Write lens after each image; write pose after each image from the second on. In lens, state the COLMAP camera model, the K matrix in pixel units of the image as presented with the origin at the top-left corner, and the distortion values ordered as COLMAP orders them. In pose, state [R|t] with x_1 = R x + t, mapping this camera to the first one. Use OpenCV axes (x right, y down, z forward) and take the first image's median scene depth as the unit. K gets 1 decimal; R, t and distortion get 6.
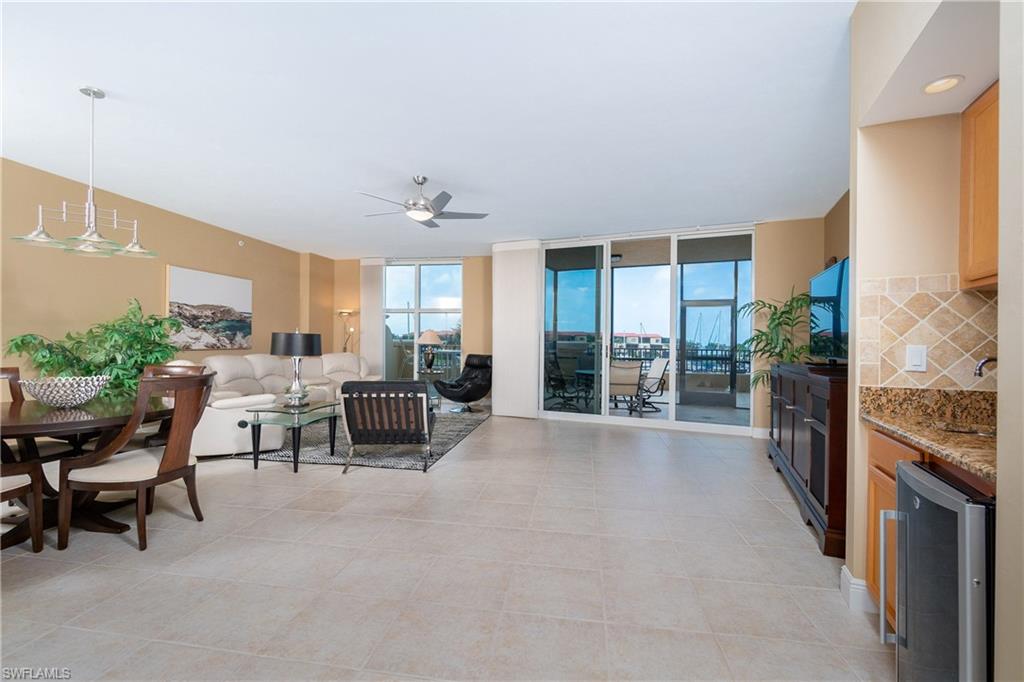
lens RADIAL K [[430.1, 0, 523.2], [0, 430.1, 342.1], [0, 0, 1]] dist [-0.013543, 0.001381]
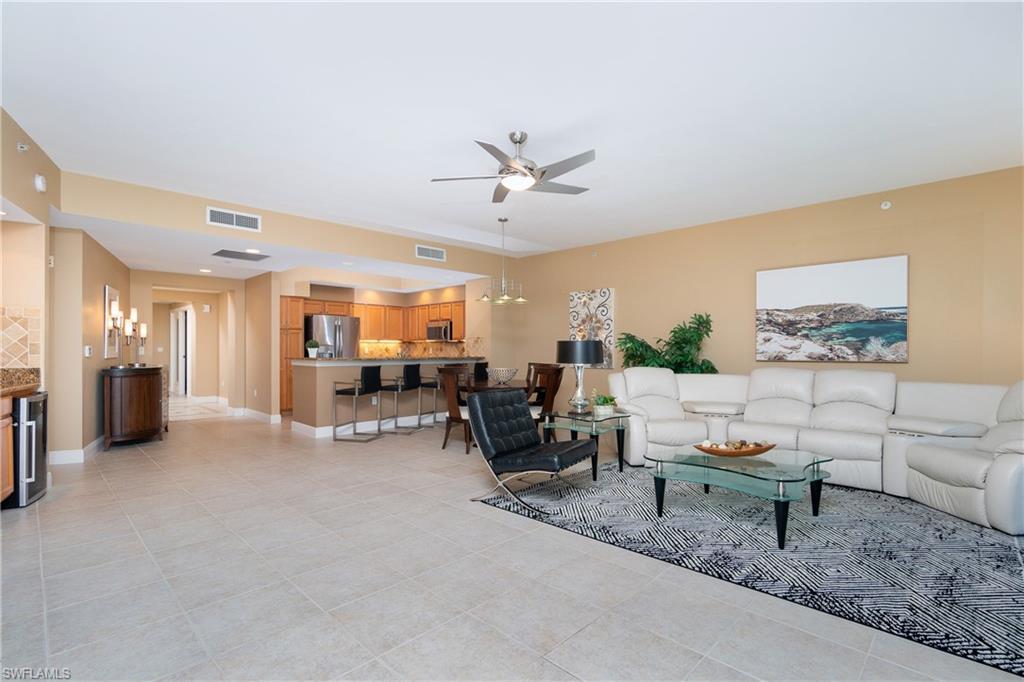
lens RADIAL K [[492.6, 0, 514.7], [0, 492.6, 352.2], [0, 0, 1]] dist [0.003889, -0.000016]
pose [[-0.600314, -0.005072, -0.799749, 0.341617], [-0.006536, 0.999978, -0.001436, 0.005107], [0.799738, 0.004365, -0.600333, 1.106913]]
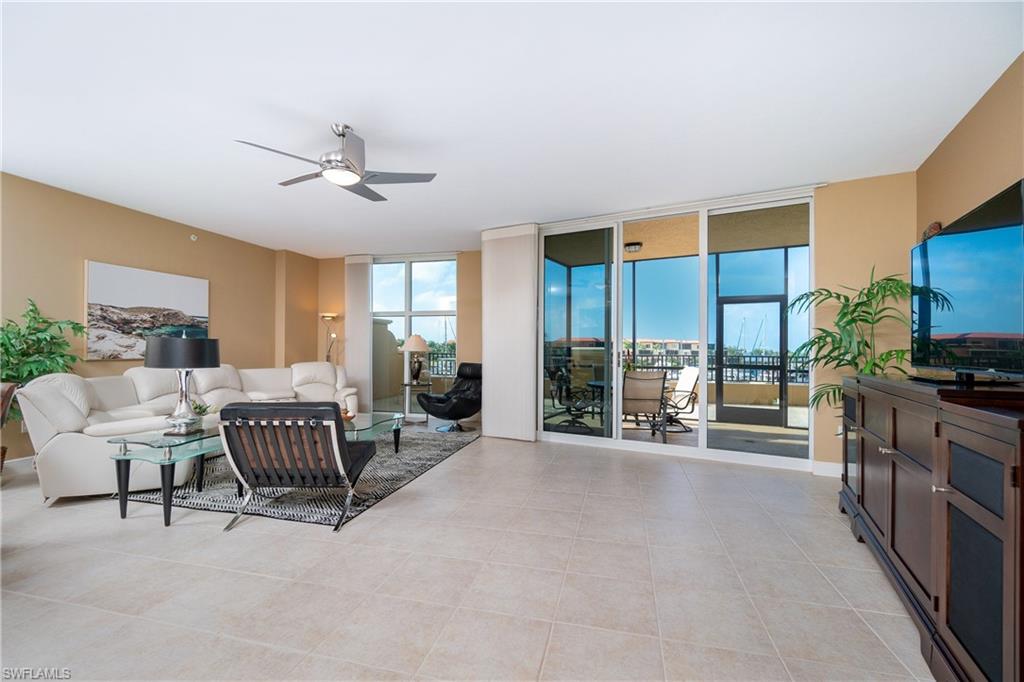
lens RADIAL K [[430.1, 0, 521.2], [0, 430.1, 345.5], [0, 0, 1]] dist [-0.013543, 0.001381]
pose [[0.996001, -0.006657, -0.089094, 0.095674], [0.005858, 0.999940, -0.009220, 0.002280], [0.089150, 0.008662, 0.995981, 0.209549]]
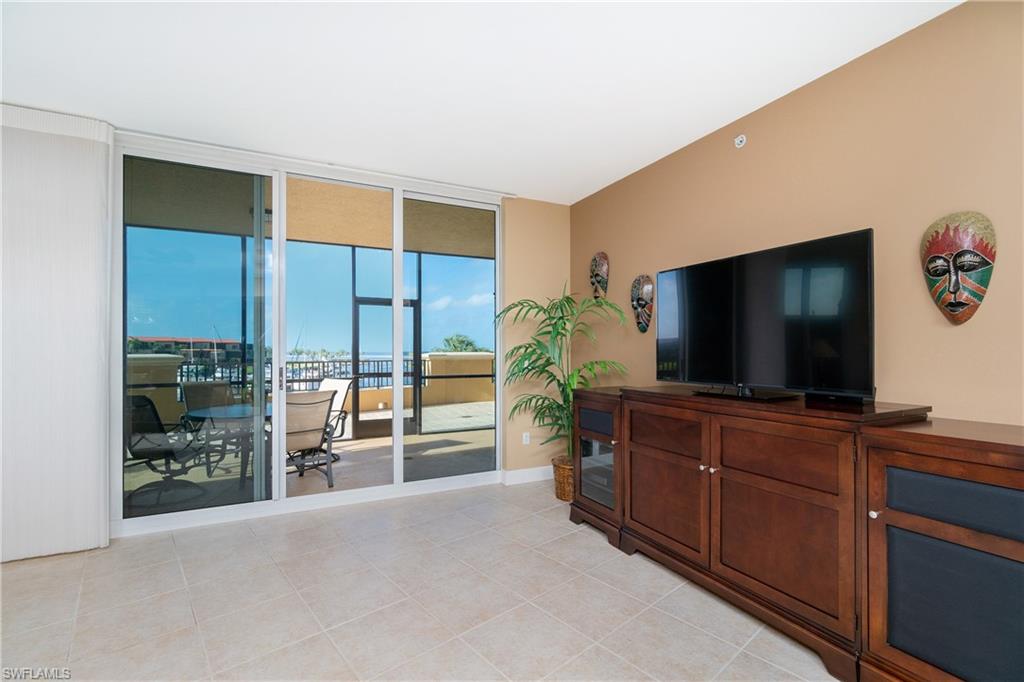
lens RADIAL K [[430.1, 0, 494.6], [0, 430.1, 346.7], [0, 0, 1]] dist [-0.013543, 0.001381]
pose [[0.660263, -0.009841, 0.750970, -0.032093], [0.011074, 0.999933, 0.003367, -0.019357], [-0.750953, 0.006093, 0.660328, 0.512733]]
